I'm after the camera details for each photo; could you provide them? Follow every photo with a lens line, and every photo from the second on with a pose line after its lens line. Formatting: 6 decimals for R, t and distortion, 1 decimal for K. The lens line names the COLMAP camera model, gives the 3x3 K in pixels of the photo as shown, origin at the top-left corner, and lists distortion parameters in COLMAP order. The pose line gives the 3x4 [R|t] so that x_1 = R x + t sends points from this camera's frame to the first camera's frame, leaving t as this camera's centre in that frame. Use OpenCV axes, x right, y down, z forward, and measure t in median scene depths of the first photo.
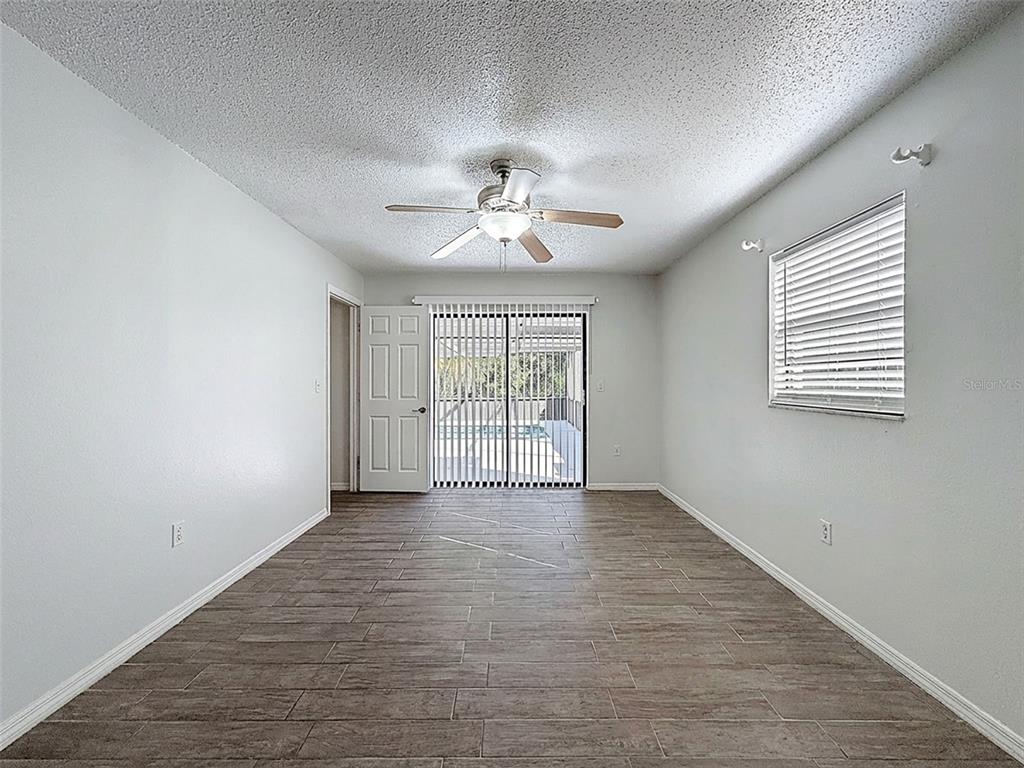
lens RADIAL K [[409.7, 0, 512.0], [0, 409.7, 384.0], [0, 0, 1]] dist [0.001118, 0.000395]
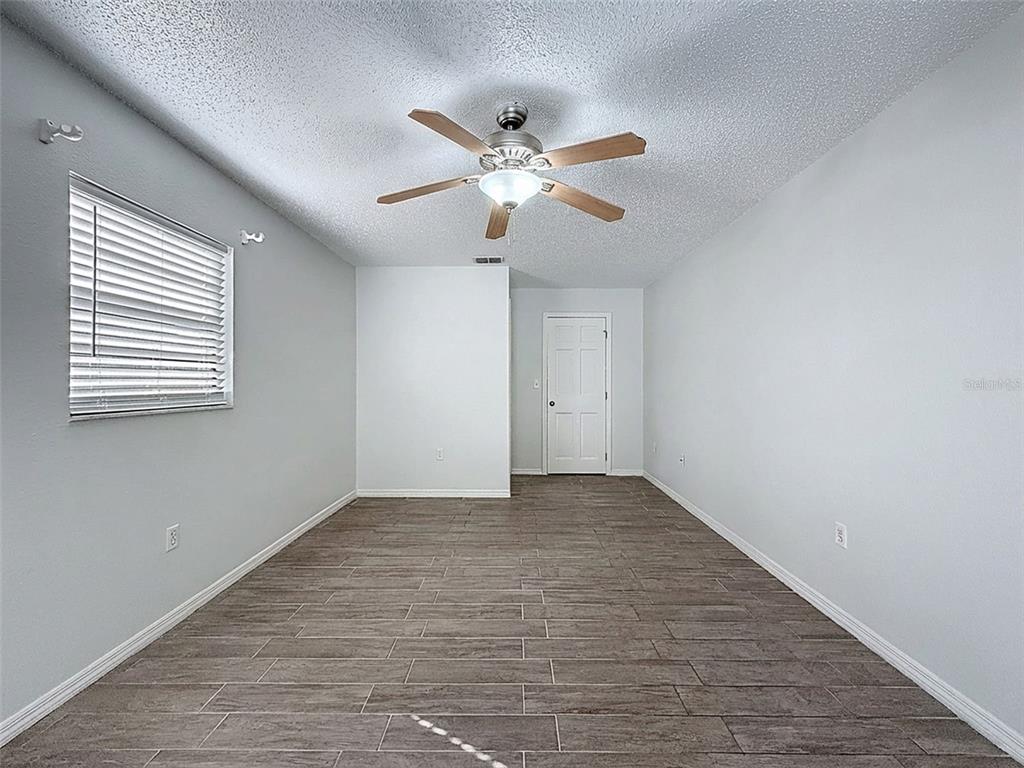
lens RADIAL K [[409.7, 0, 512.0], [0, 409.7, 384.0], [0, 0, 1]] dist [0.001118, 0.000395]
pose [[-0.999985, -0.000194, 0.005467, -0.026332], [-0.000136, 0.999942, 0.010749, -0.007626], [-0.005469, 0.010748, -0.999927, 1.947115]]
